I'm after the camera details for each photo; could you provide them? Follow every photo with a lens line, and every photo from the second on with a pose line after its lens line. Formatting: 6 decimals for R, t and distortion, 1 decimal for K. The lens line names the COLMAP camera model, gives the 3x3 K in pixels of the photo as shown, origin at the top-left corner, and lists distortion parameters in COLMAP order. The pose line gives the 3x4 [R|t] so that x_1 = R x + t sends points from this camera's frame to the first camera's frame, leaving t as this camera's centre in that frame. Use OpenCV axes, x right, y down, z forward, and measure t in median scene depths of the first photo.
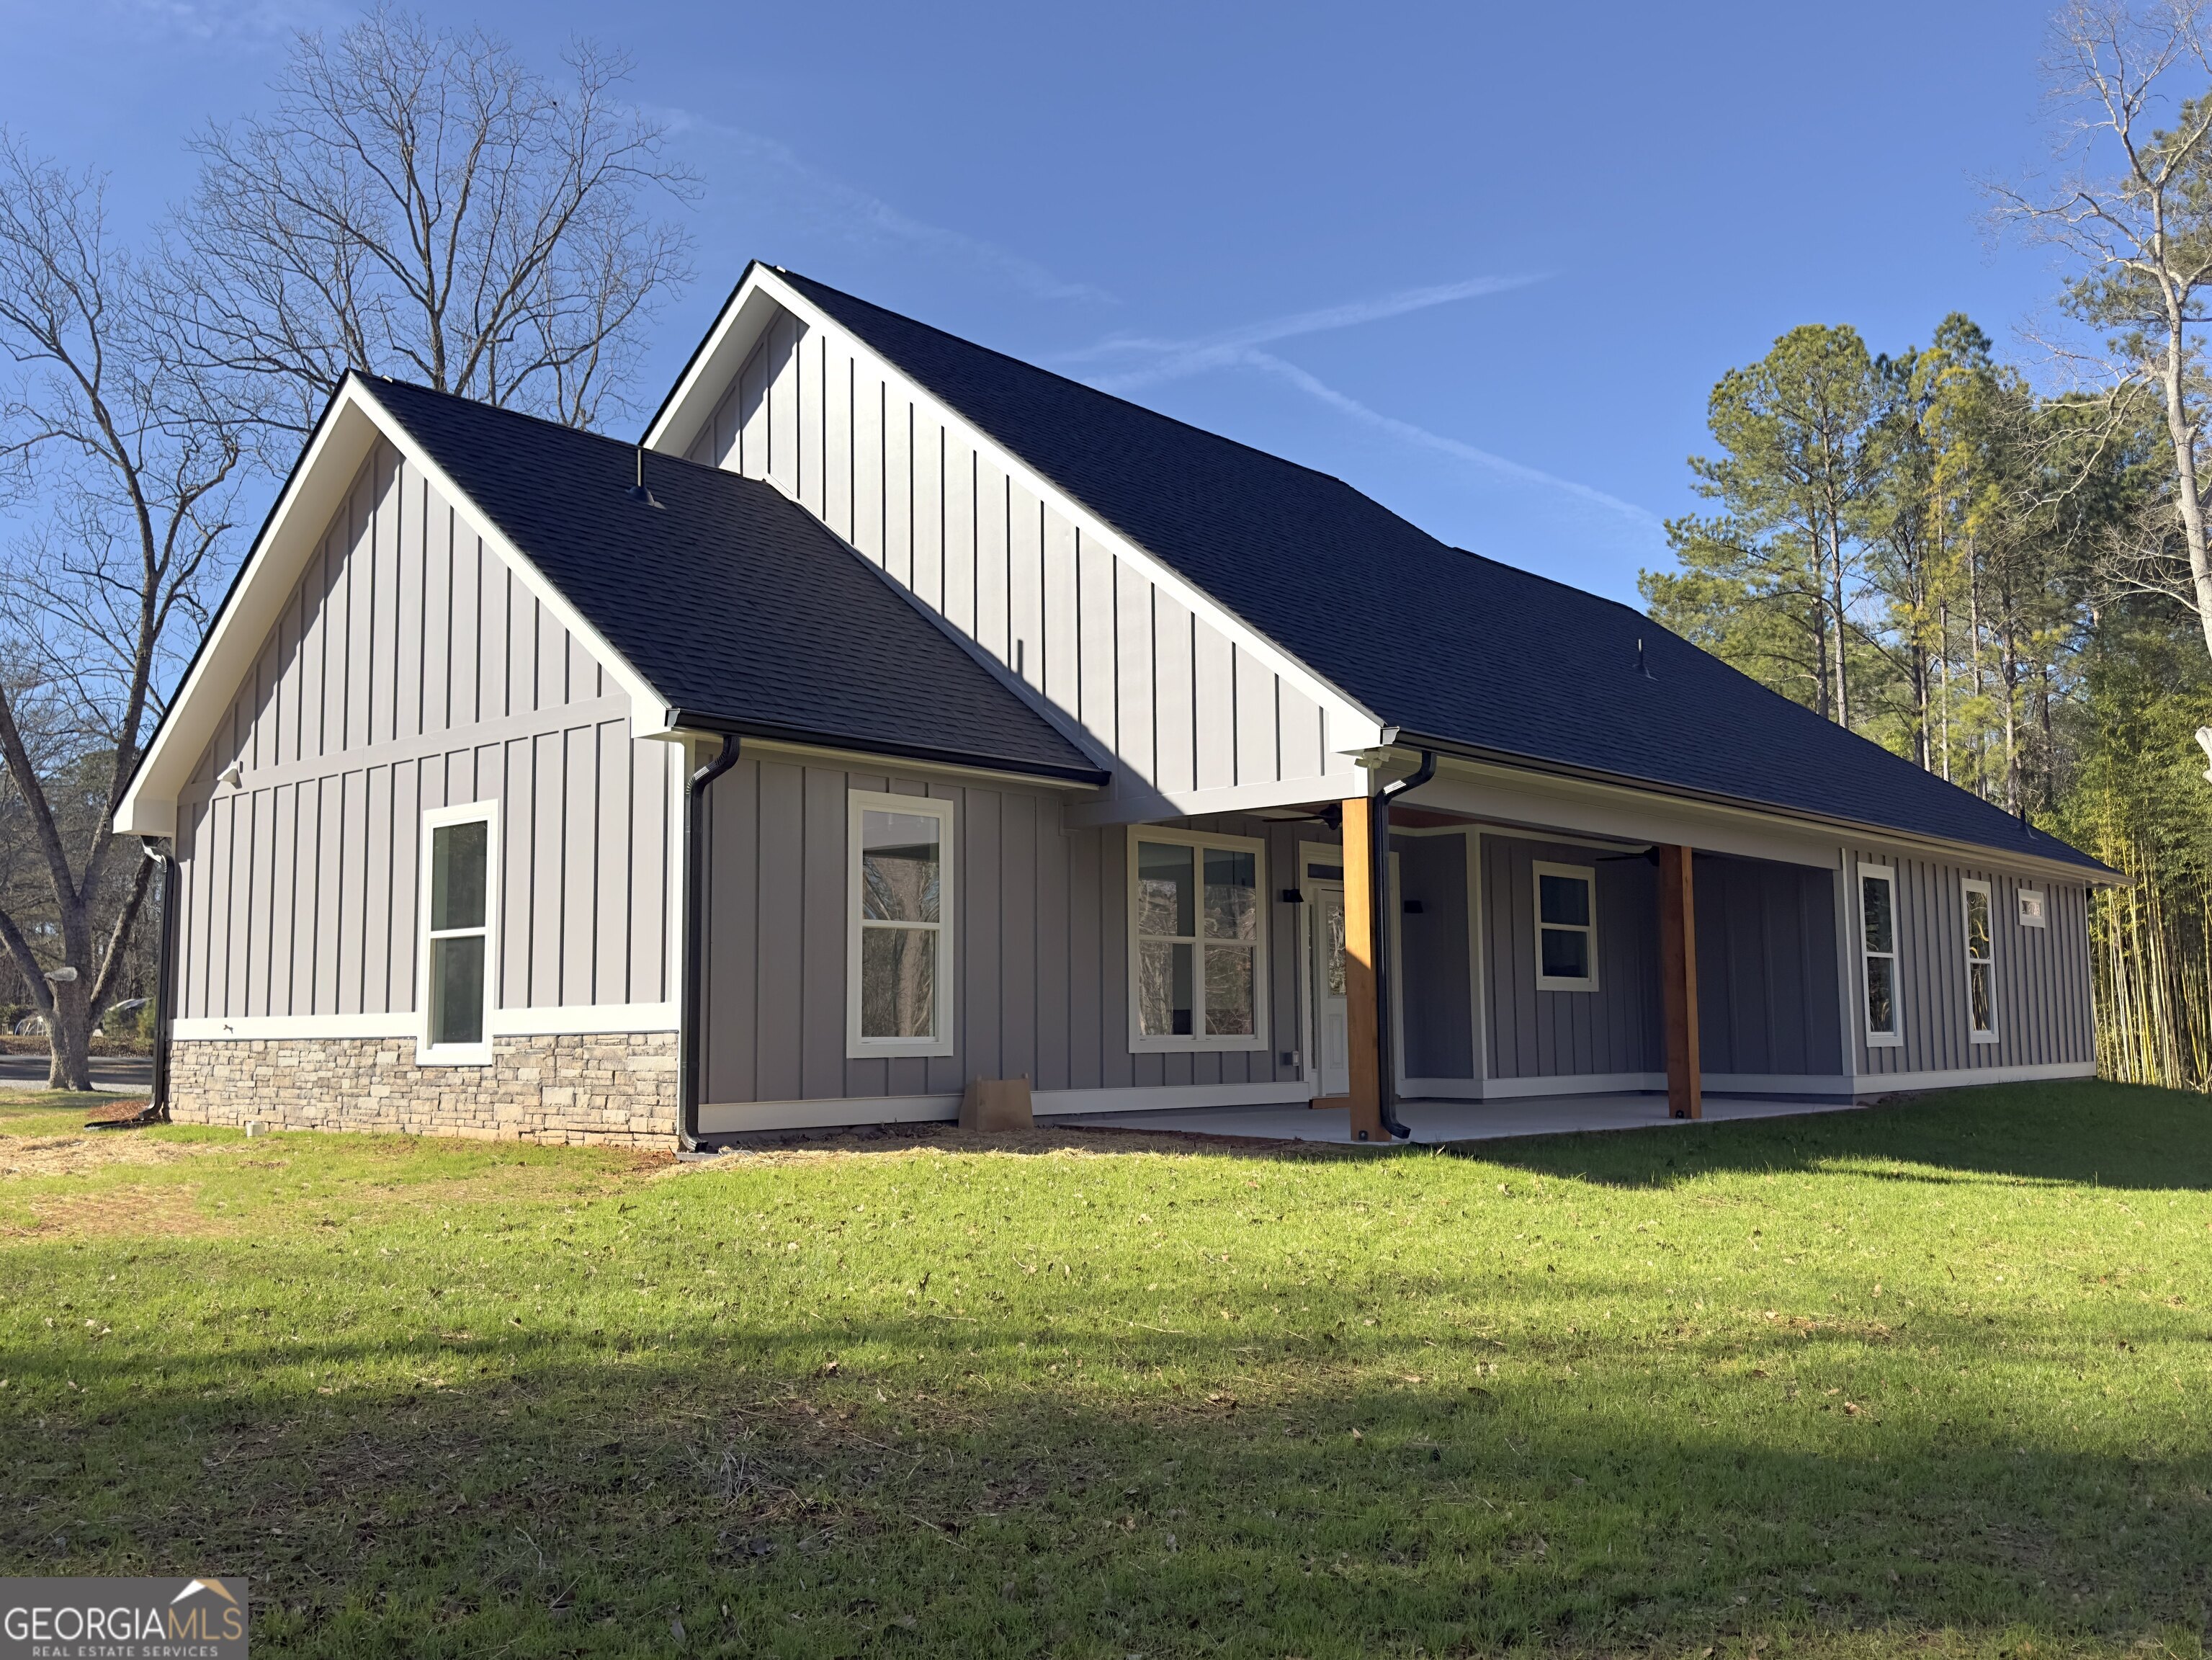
lens RADIAL K [[1975.2, 0, 1089.8], [0, 1975.2, 844.1], [0, 0, 1]] dist [0.063448, -0.019033]
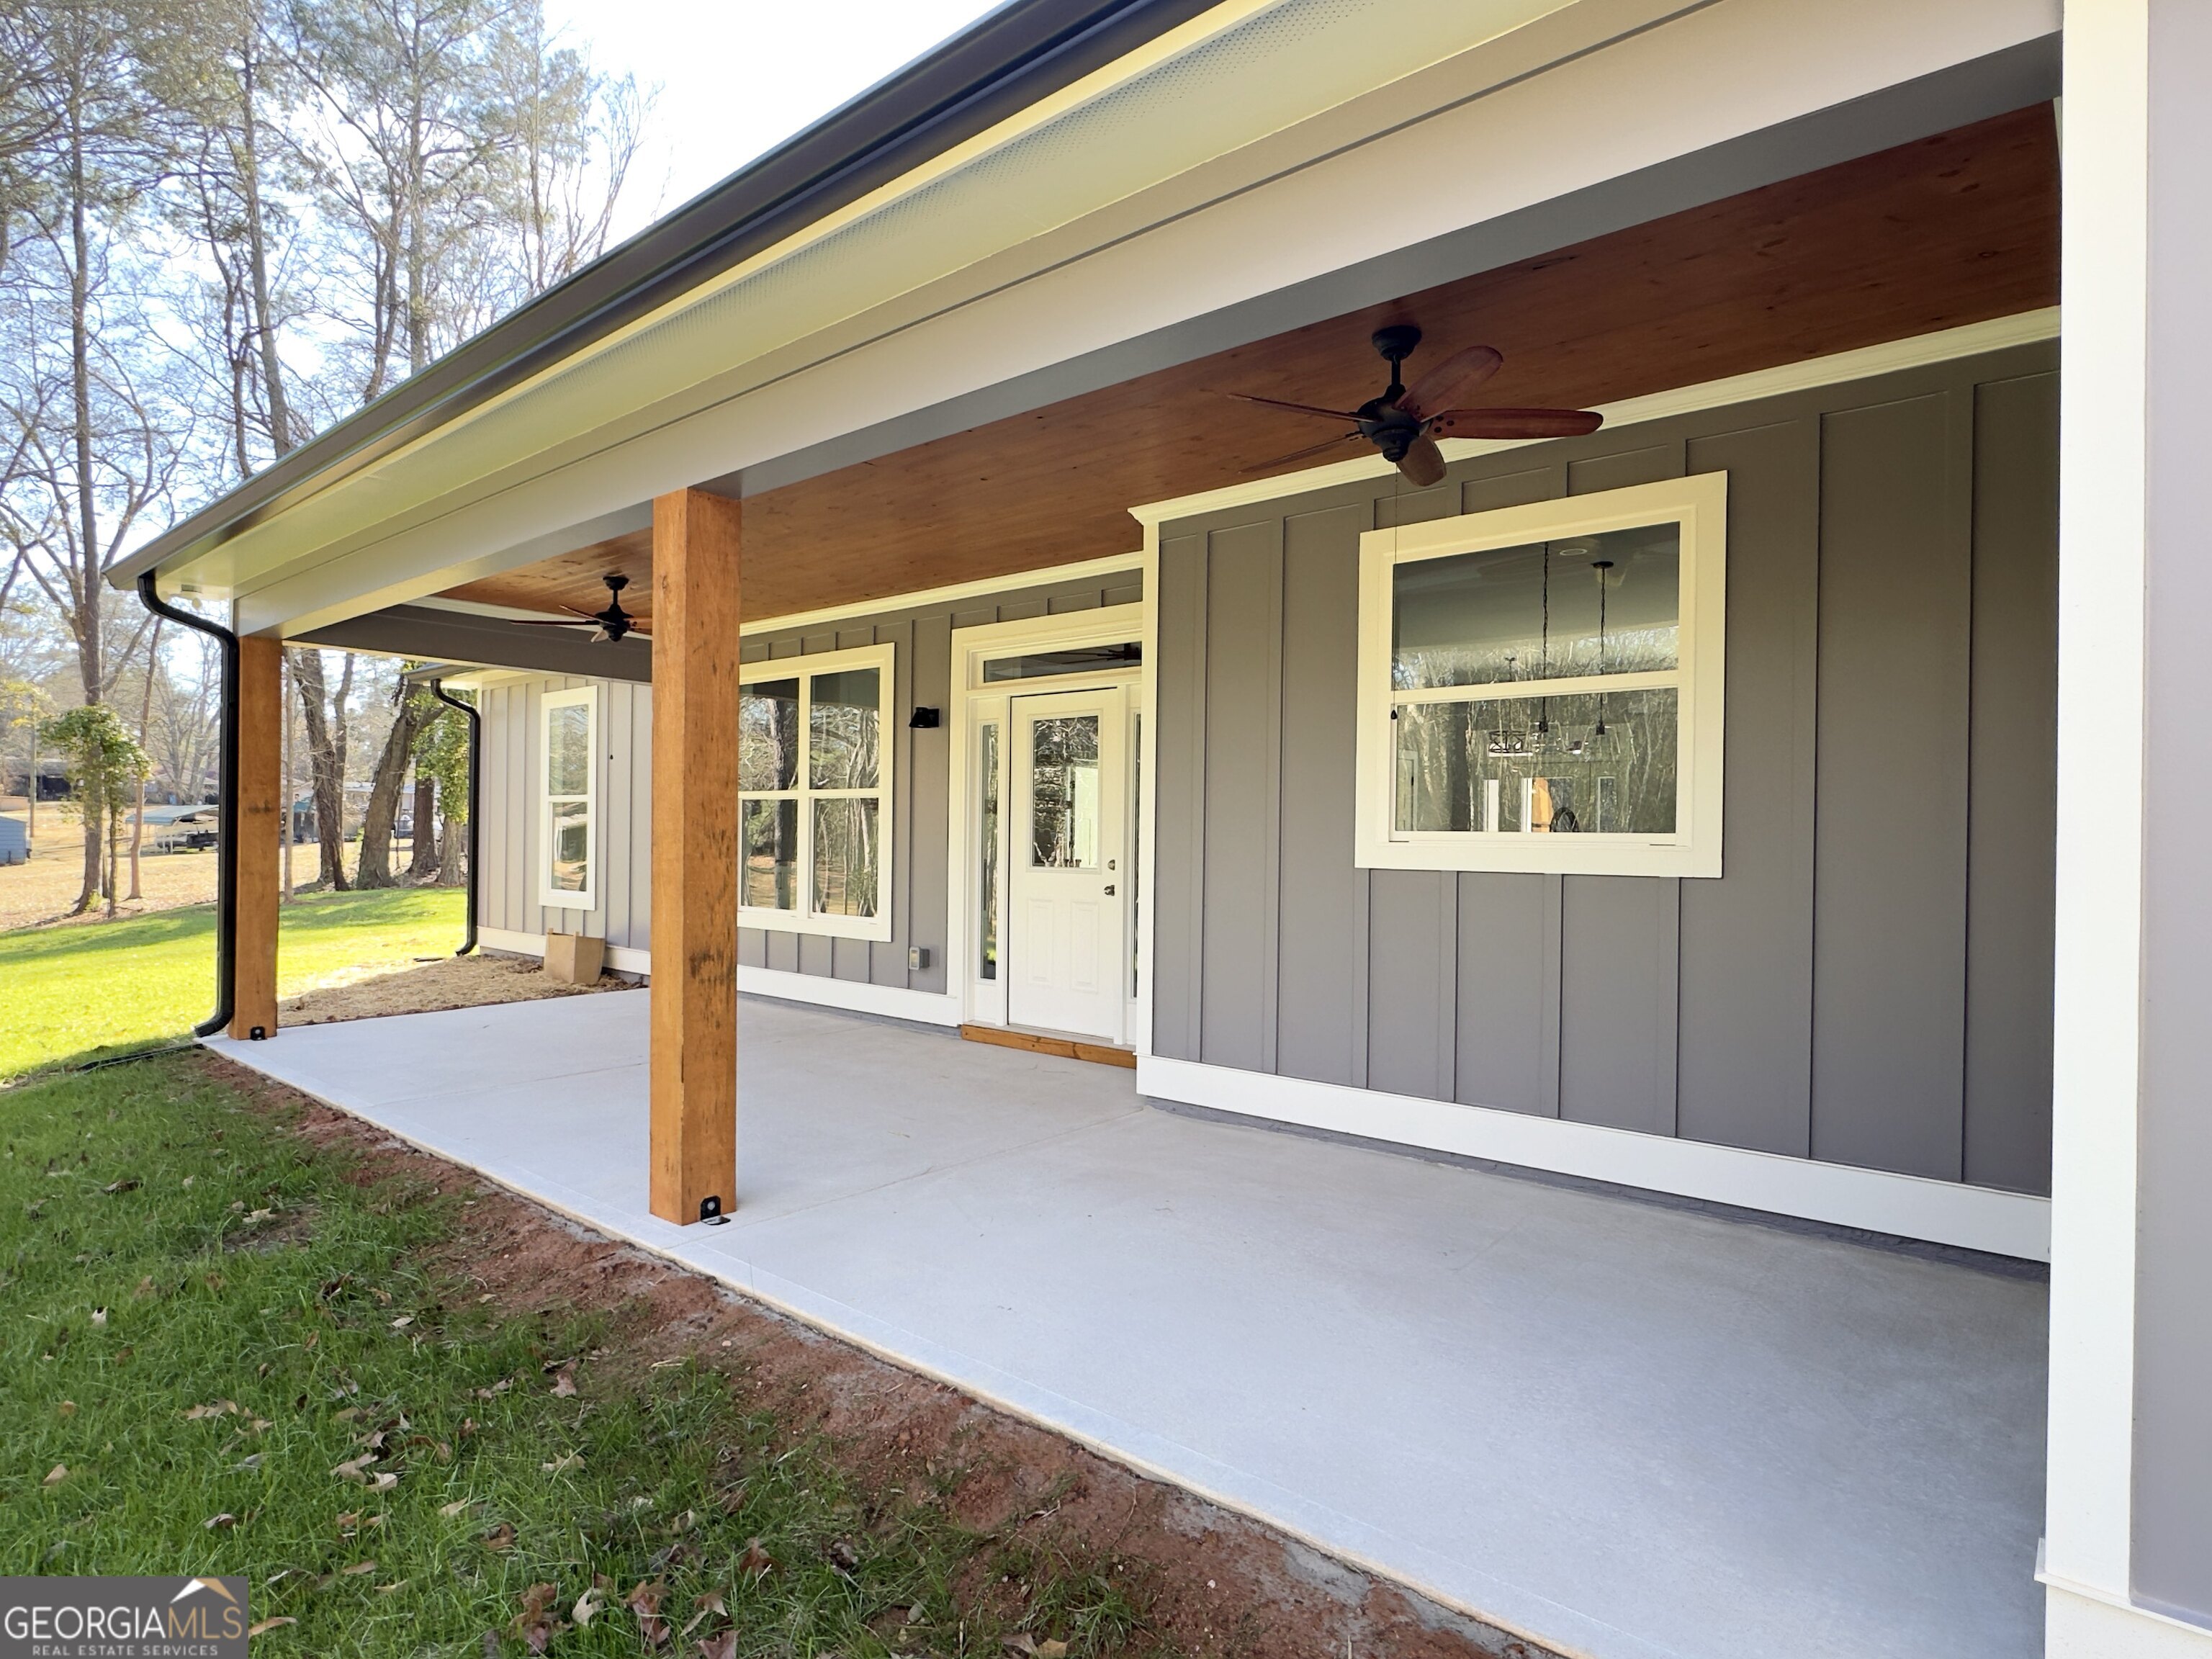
lens RADIAL K [[1228.3, 0, 1105.8], [0, 1228.3, 839.2], [0, 0, 1]] dist [-0.002170, -0.000104]
pose [[0.004870, 0.011885, -0.999918, 0.526978], [0.084447, 0.996353, 0.012254, 0.068522], [0.996416, -0.084500, 0.003849, 1.073833]]
